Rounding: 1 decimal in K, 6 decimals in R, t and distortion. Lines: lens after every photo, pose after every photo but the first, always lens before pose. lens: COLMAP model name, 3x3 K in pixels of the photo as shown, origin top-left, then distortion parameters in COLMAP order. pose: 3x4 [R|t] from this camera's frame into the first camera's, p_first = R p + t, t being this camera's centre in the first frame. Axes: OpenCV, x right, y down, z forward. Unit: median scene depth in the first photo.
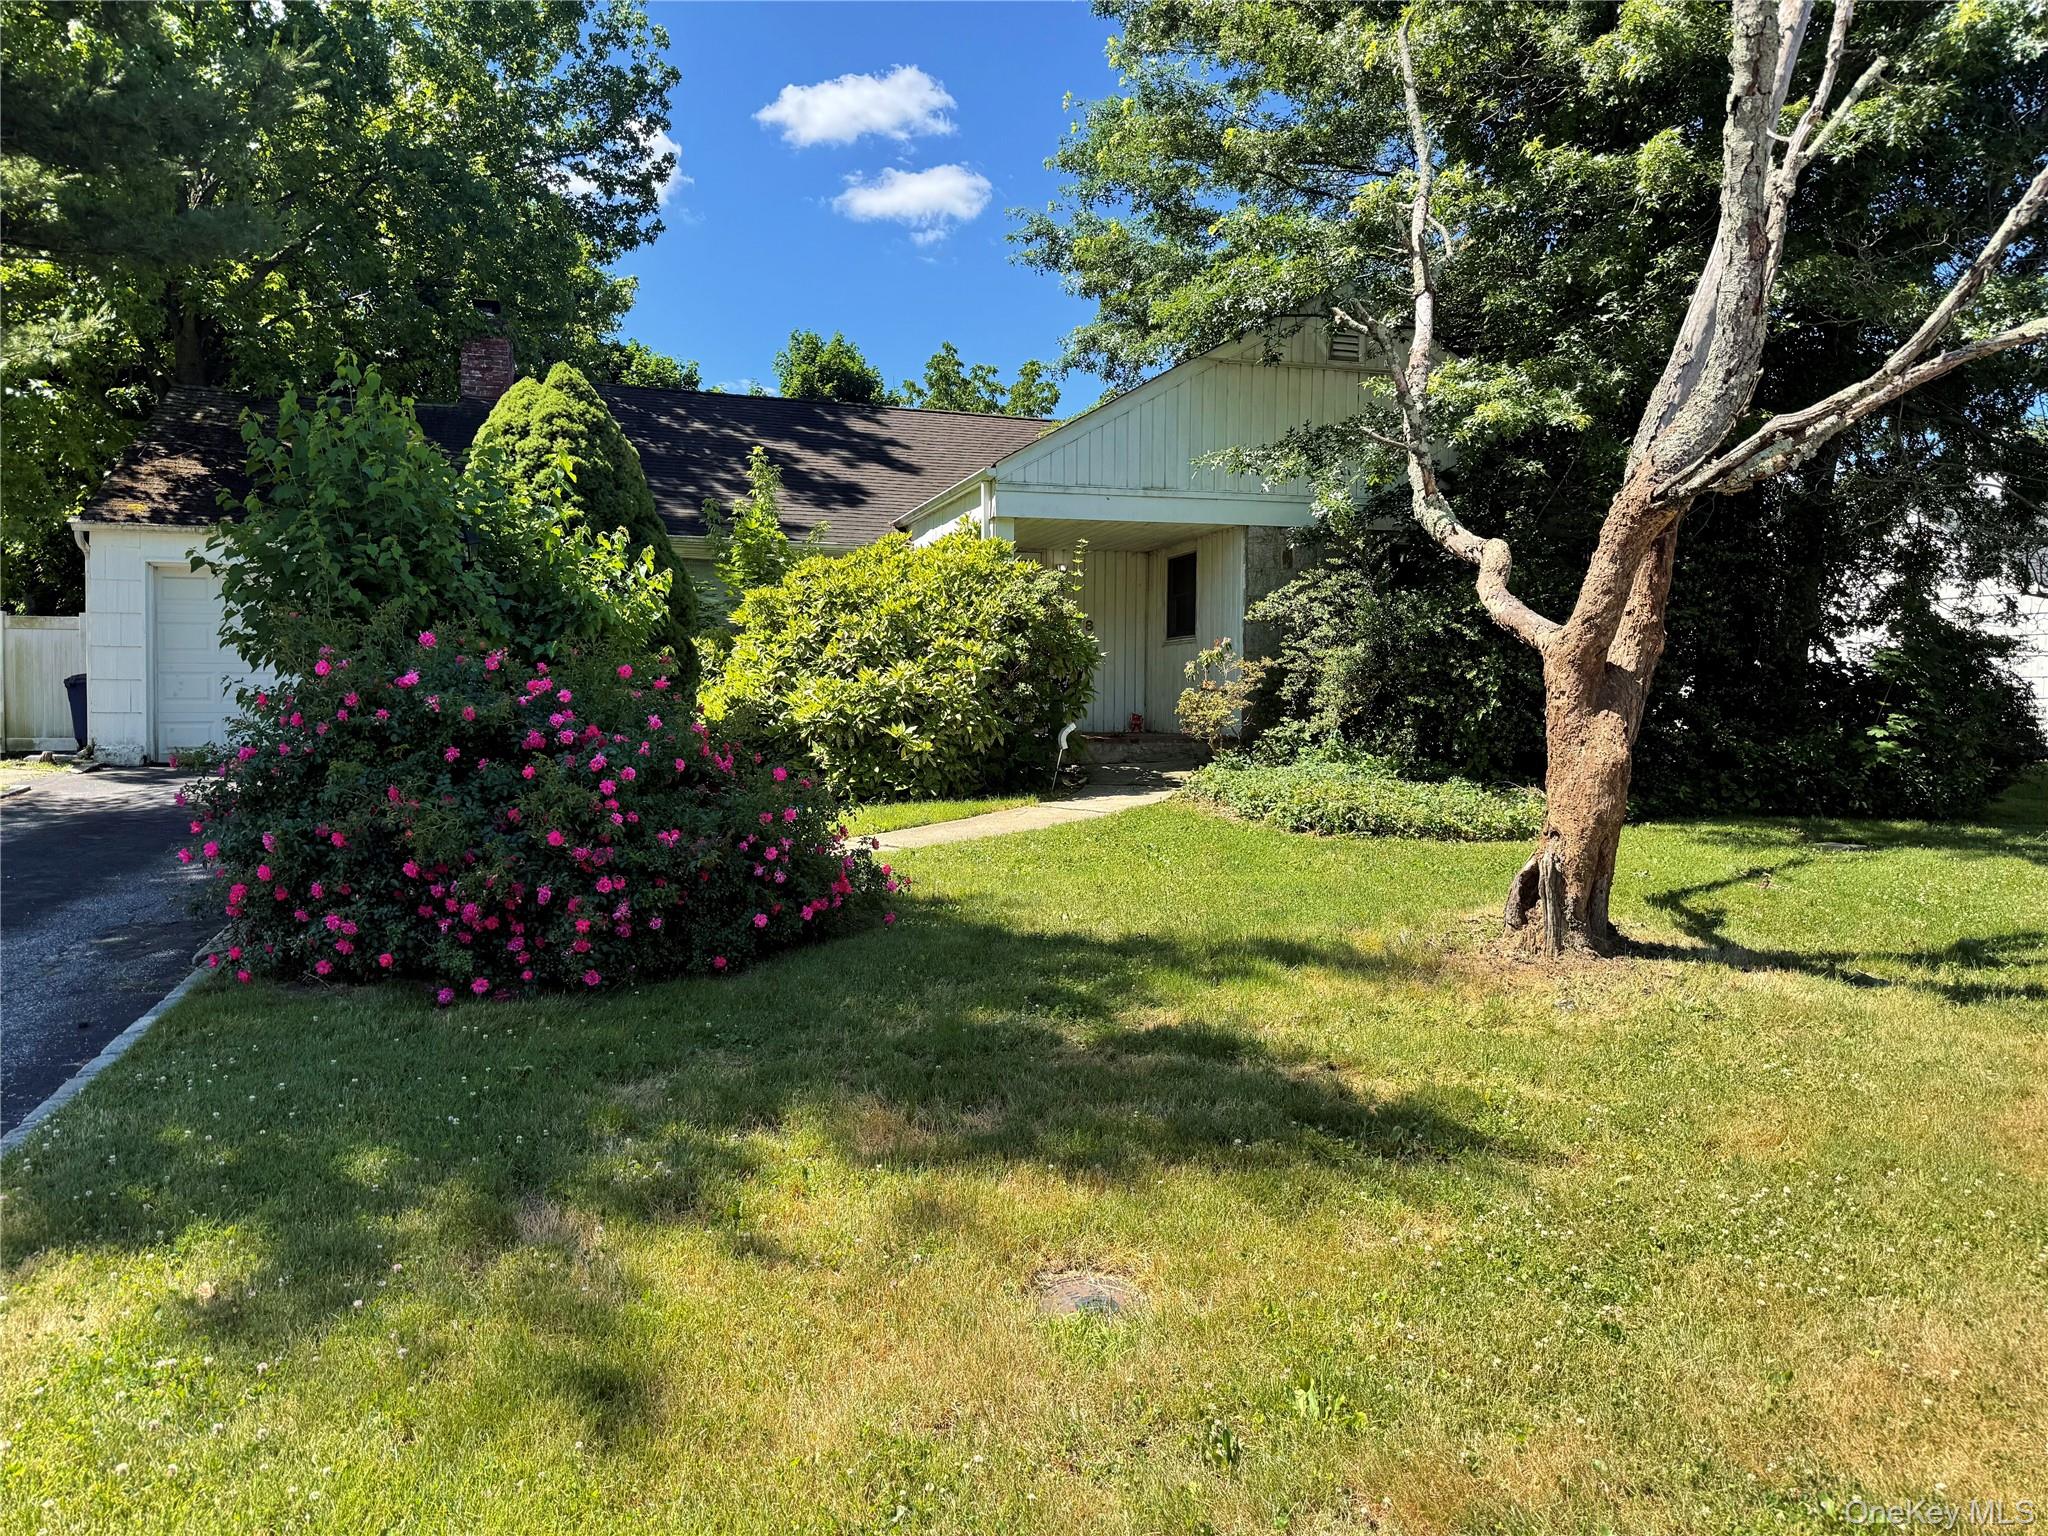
lens RADIAL K [[1427.3, 0, 1041.0], [0, 1427.3, 743.7], [0, 0, 1]] dist [0.149738, -0.199099]
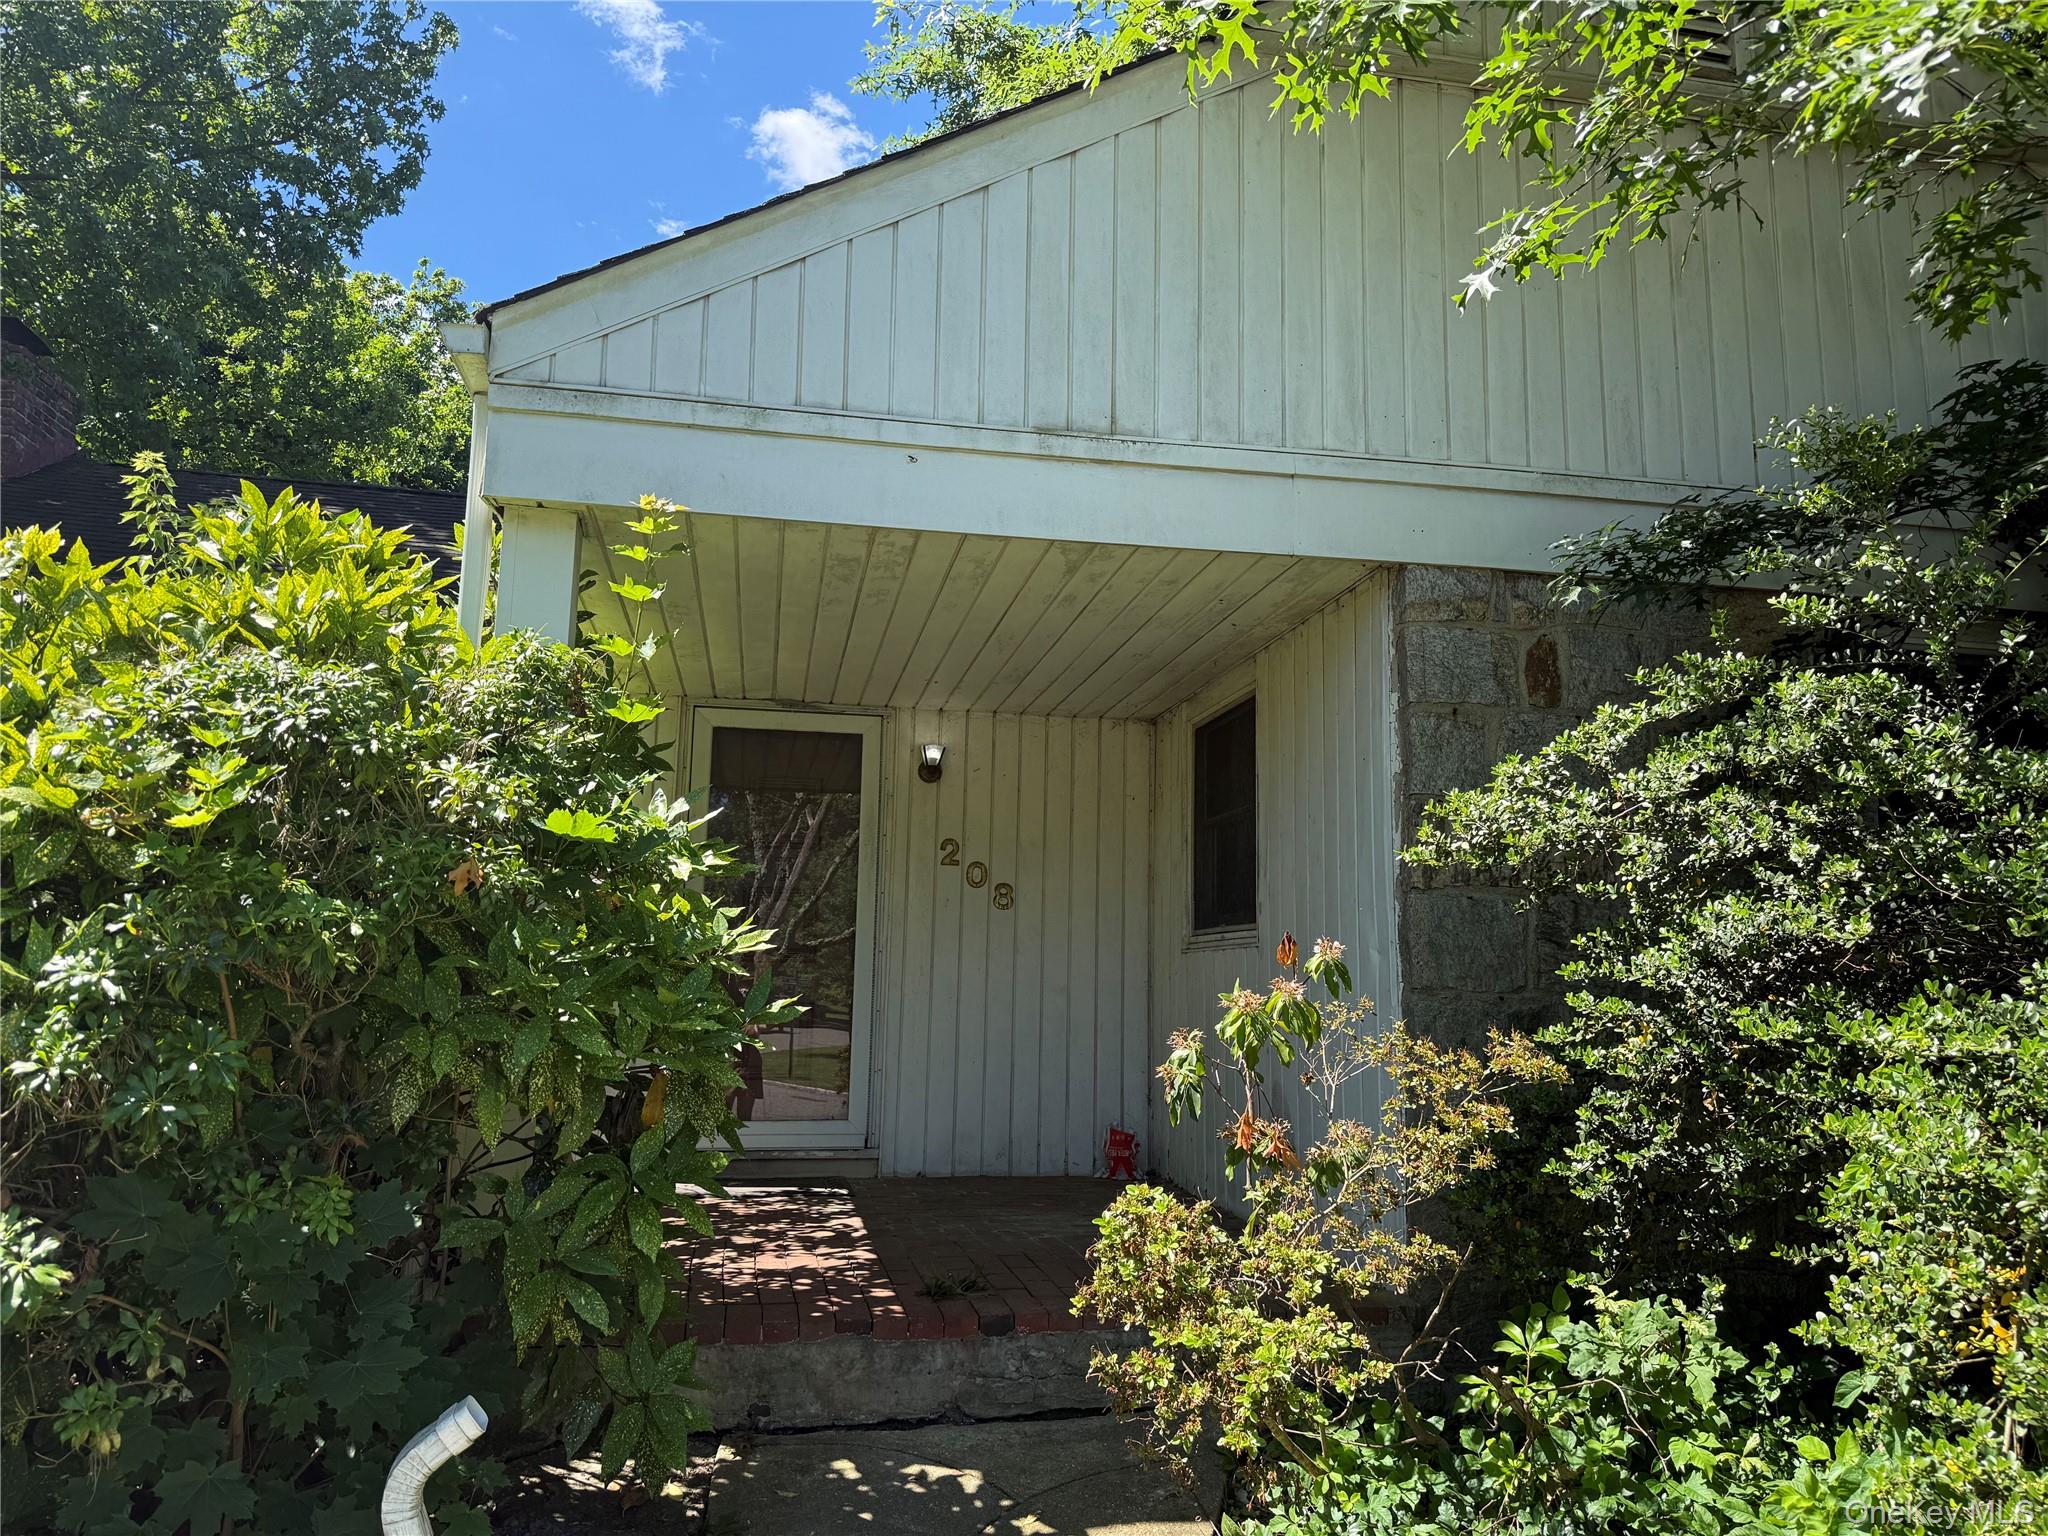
lens RADIAL K [[1414.3, 0, 1024.0], [0, 1414.3, 768.0], [0, 0, 1]] dist [0.048458, -0.001196]
pose [[0.993359, -0.003257, -0.115008, 0.119190], [-0.017382, 0.983878, -0.177995, -0.066404], [0.113733, 0.178812, 0.977288, 0.847989]]
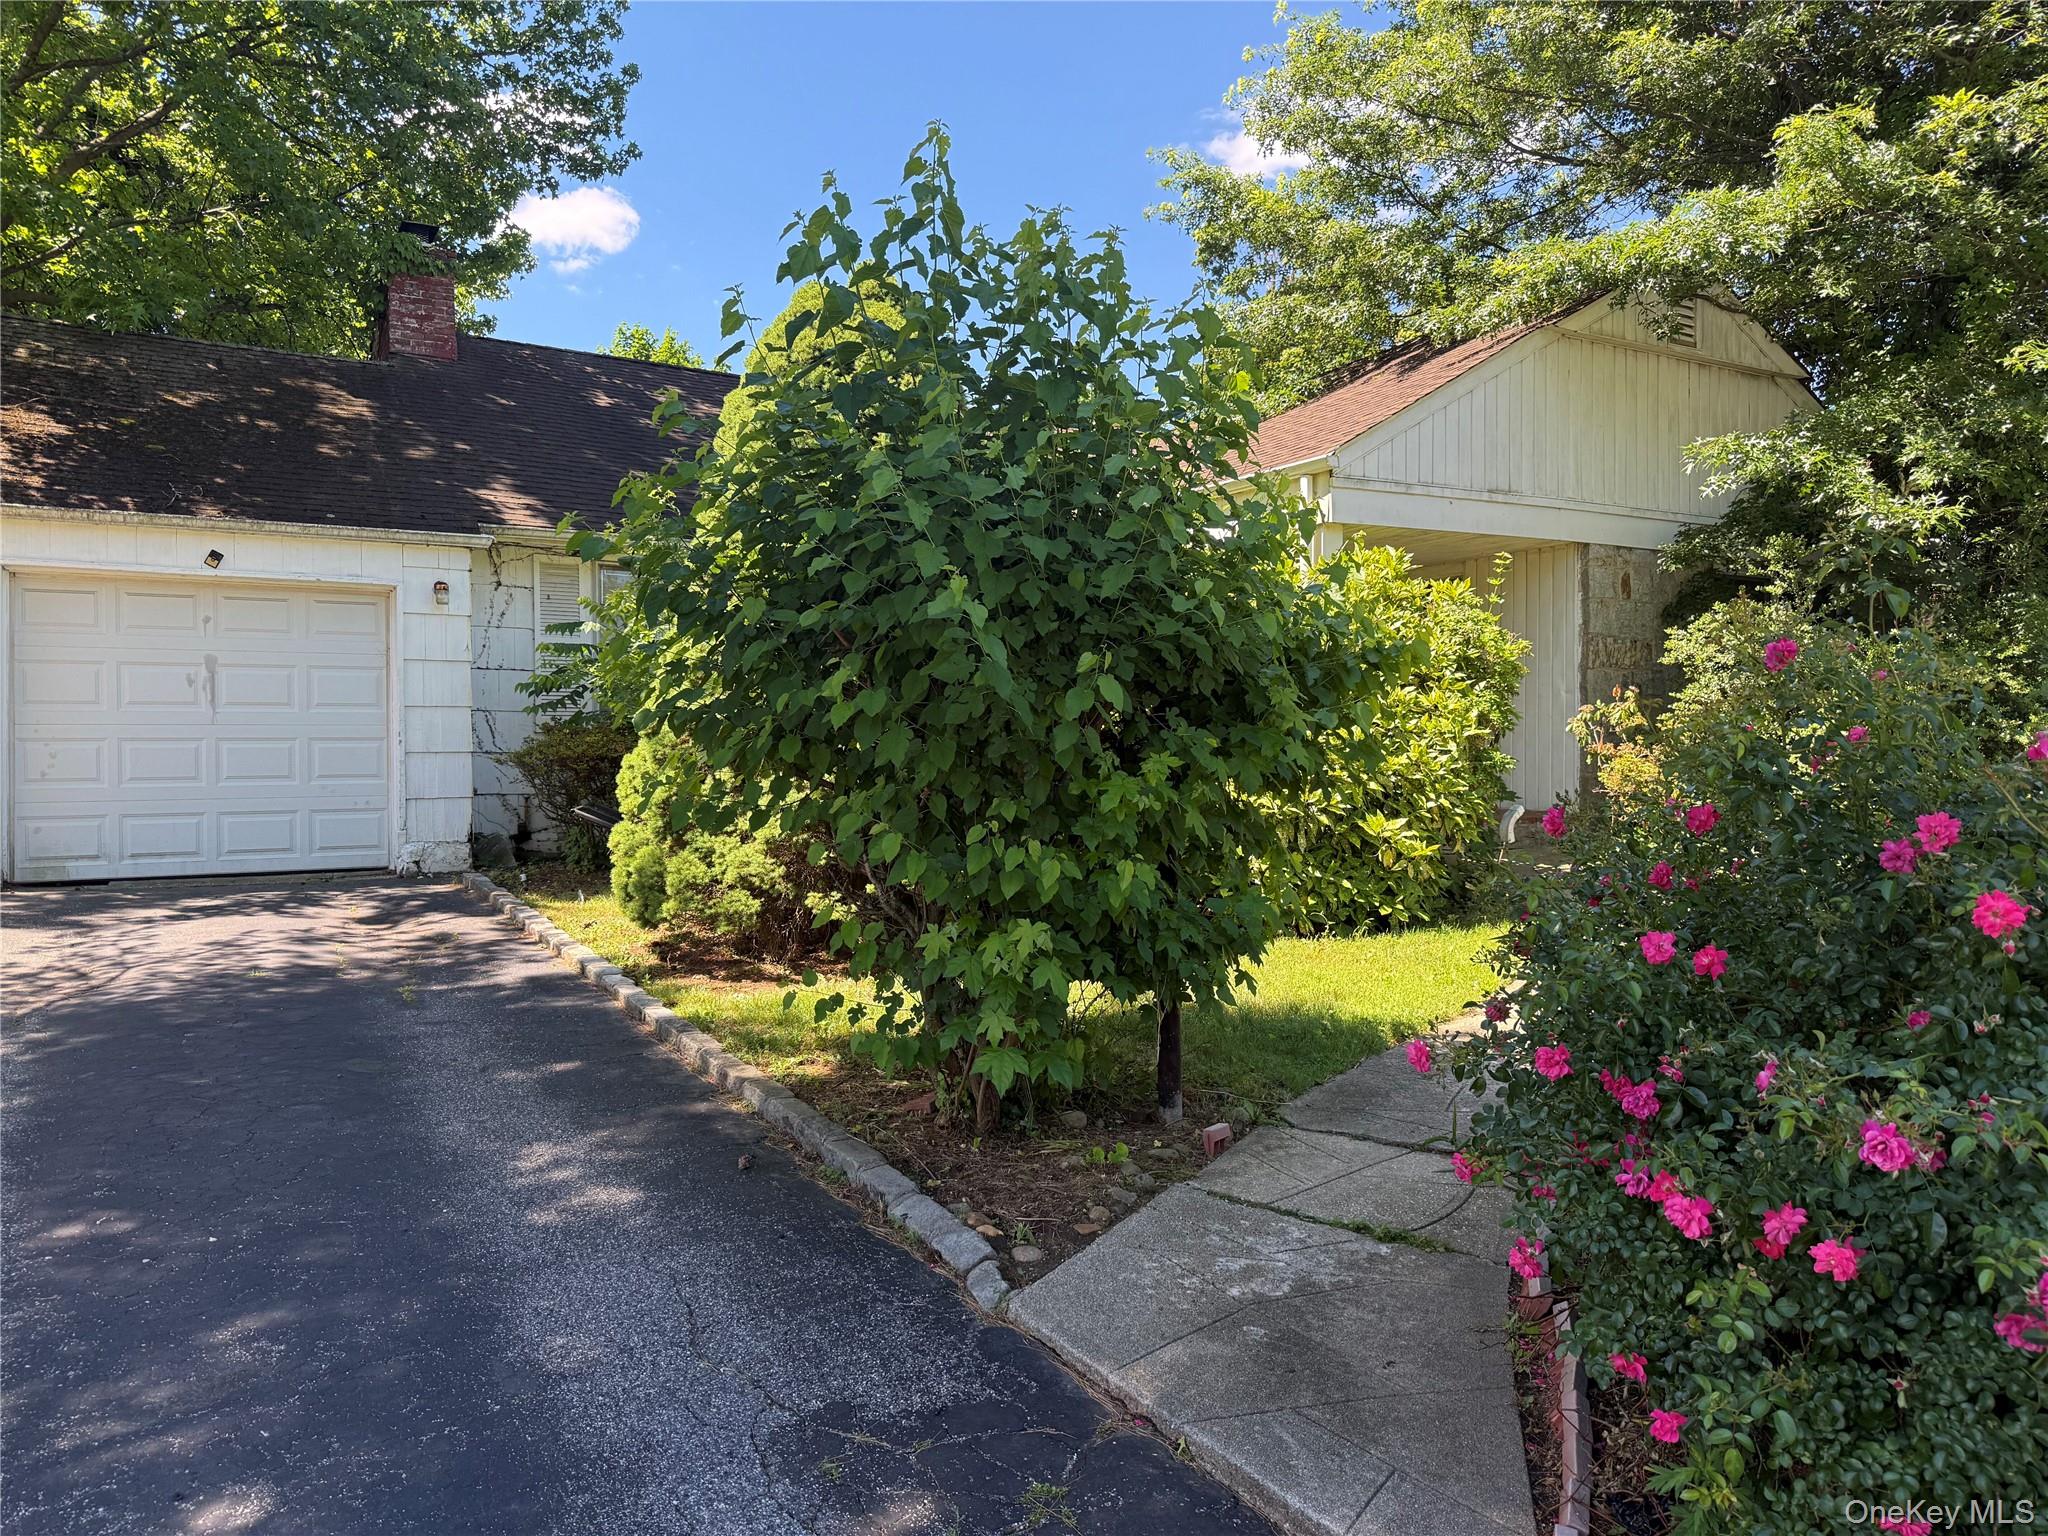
lens RADIAL K [[1414.3, 0, 1024.0], [0, 1414.3, 768.0], [0, 0, 1]] dist [0.048458, -0.001196]
pose [[0.977204, -0.009345, 0.212096, -0.389287], [0.010013, 0.999948, -0.002074, -0.035341], [-0.212066, 0.004151, 0.977247, 0.359450]]
